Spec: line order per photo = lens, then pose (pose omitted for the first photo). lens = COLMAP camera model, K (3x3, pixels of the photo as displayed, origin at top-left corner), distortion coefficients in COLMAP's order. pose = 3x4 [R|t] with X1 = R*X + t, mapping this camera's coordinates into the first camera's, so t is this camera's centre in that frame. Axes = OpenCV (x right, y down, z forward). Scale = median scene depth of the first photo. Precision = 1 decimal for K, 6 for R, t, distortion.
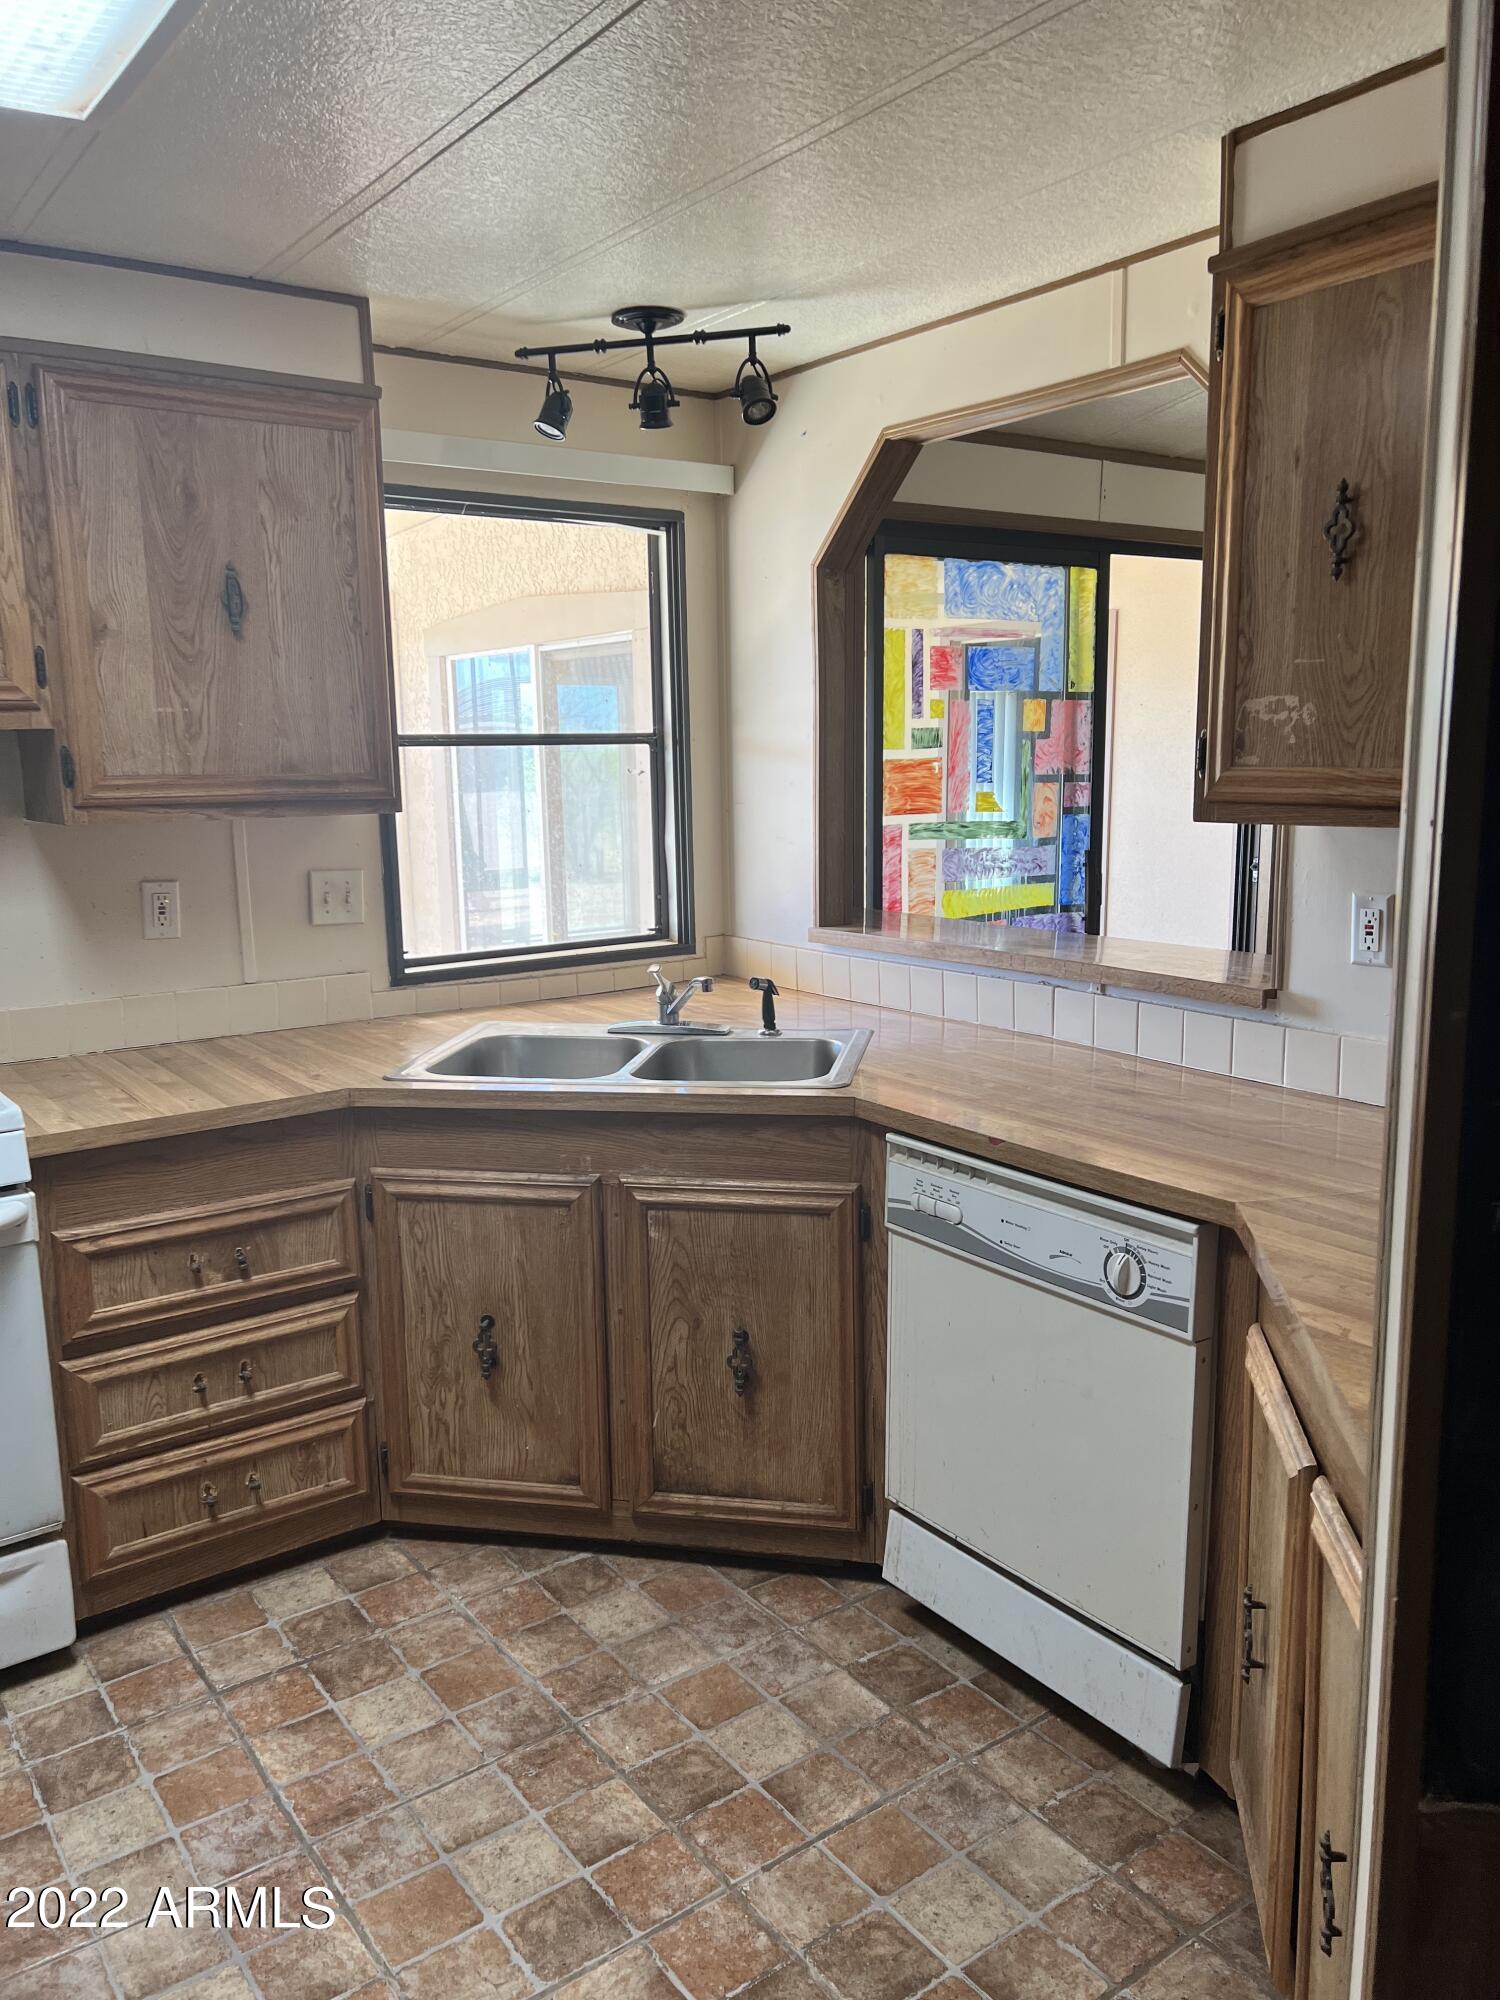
lens RADIAL K [[1507.8, 0, 746.2], [0, 1507.8, 1003.5], [0, 0, 1]] dist [0.034253, -0.042791]
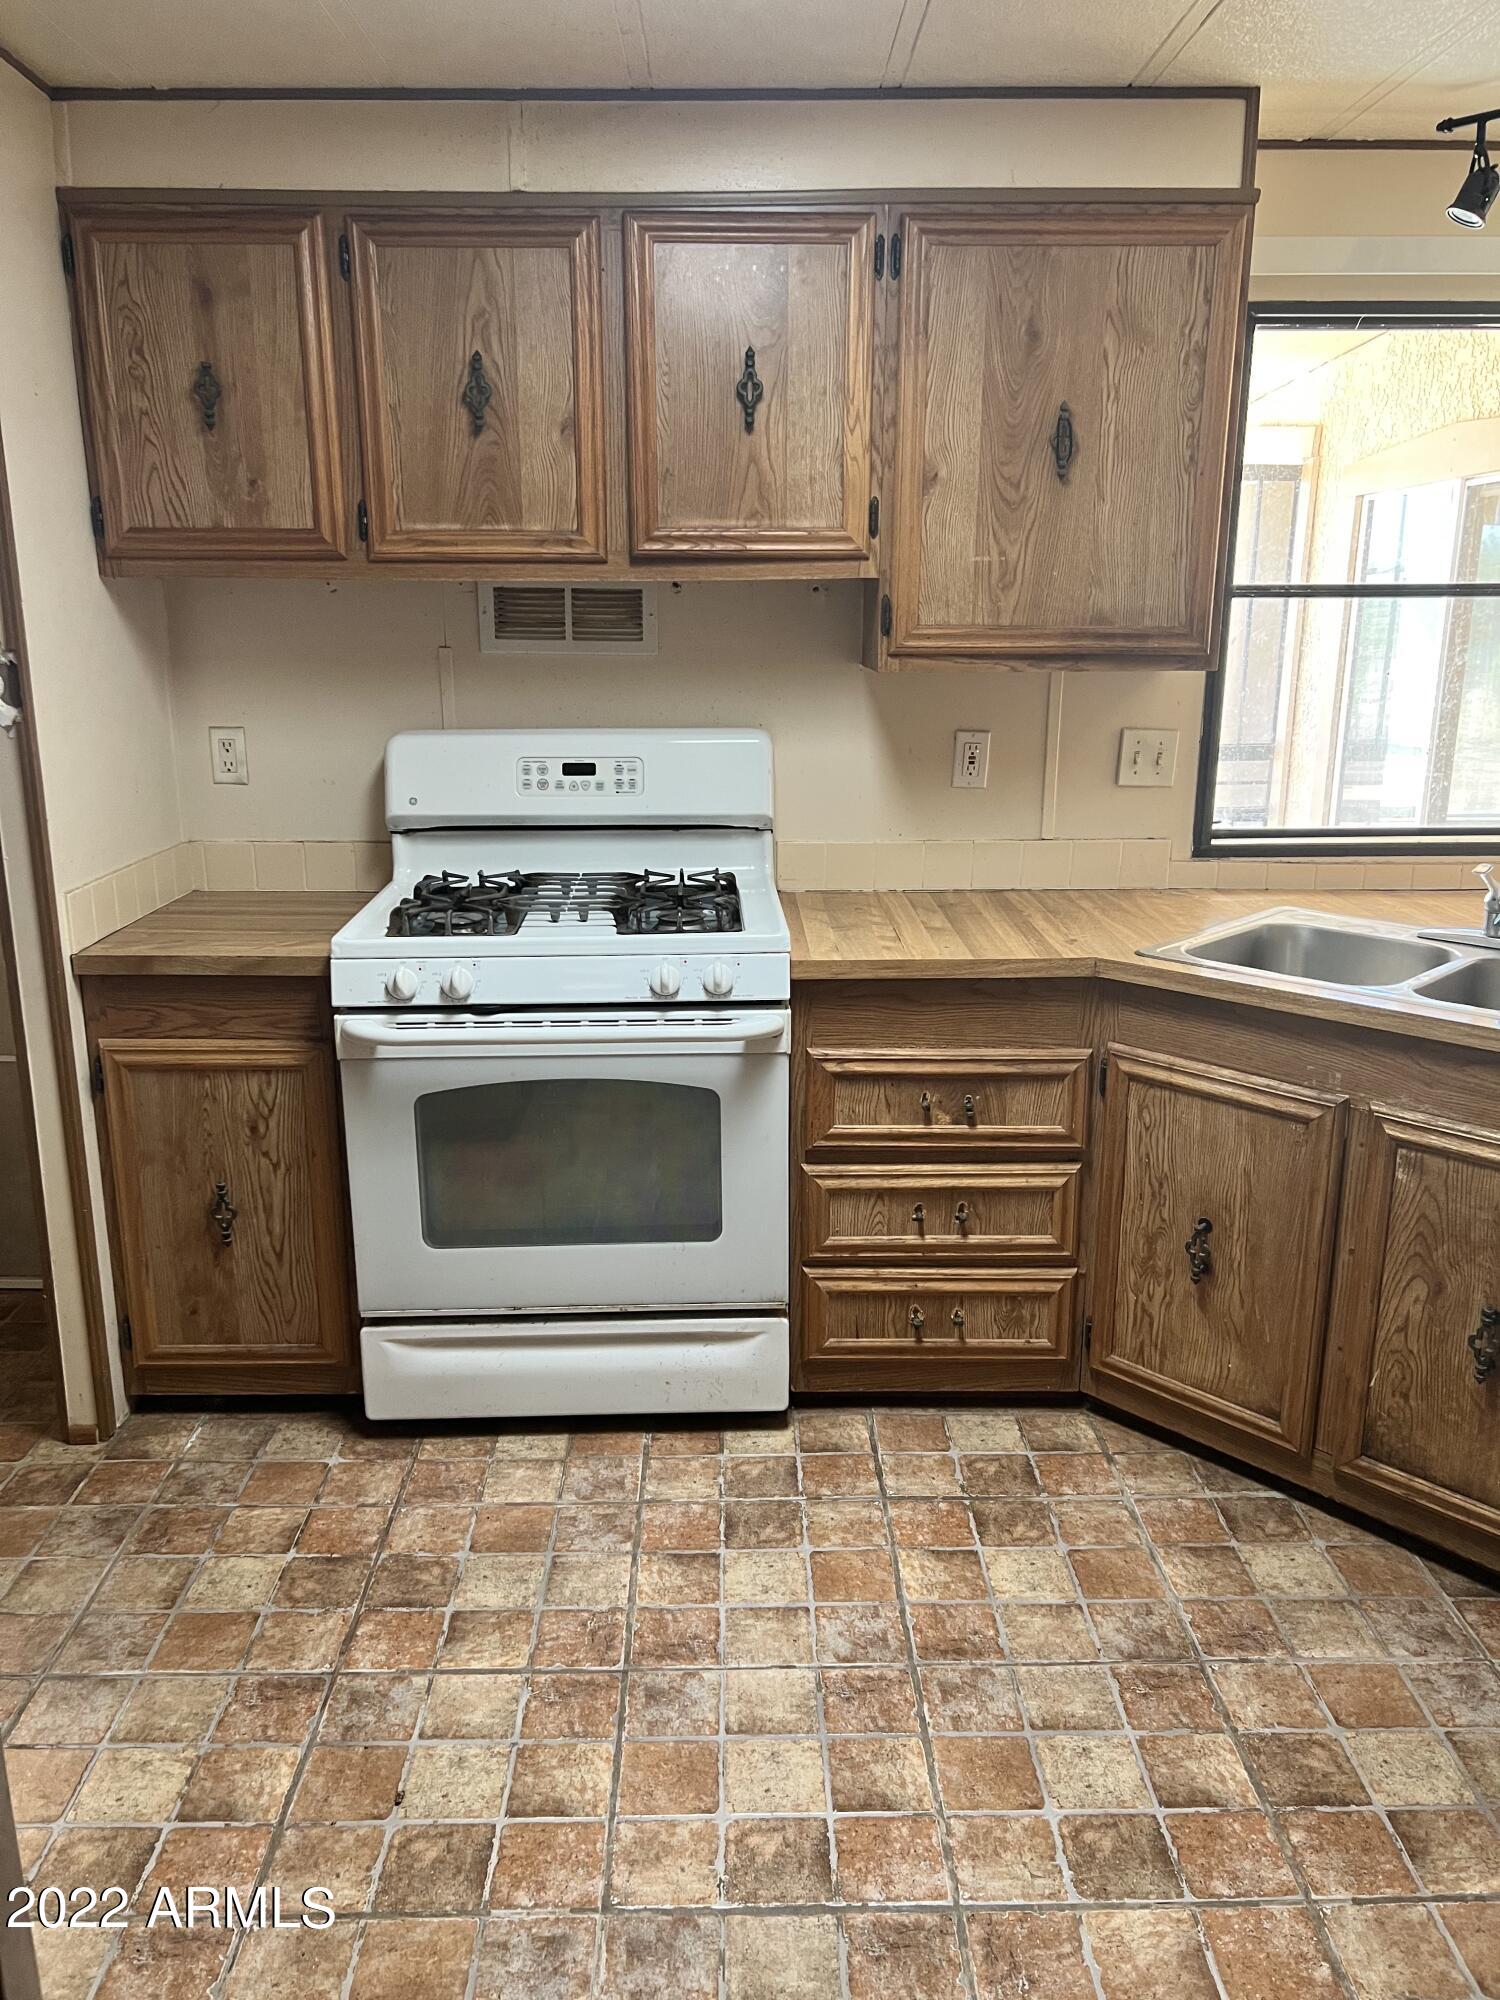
lens RADIAL K [[1507.8, 0, 748.4], [0, 1507.8, 1004.4], [0, 0, 1]] dist [0.034253, -0.042791]
pose [[0.814050, 0.163973, -0.557167, 0.102165], [-0.109891, 0.985476, 0.129466, -0.015553], [0.570304, -0.044164, 0.820246, 0.075226]]
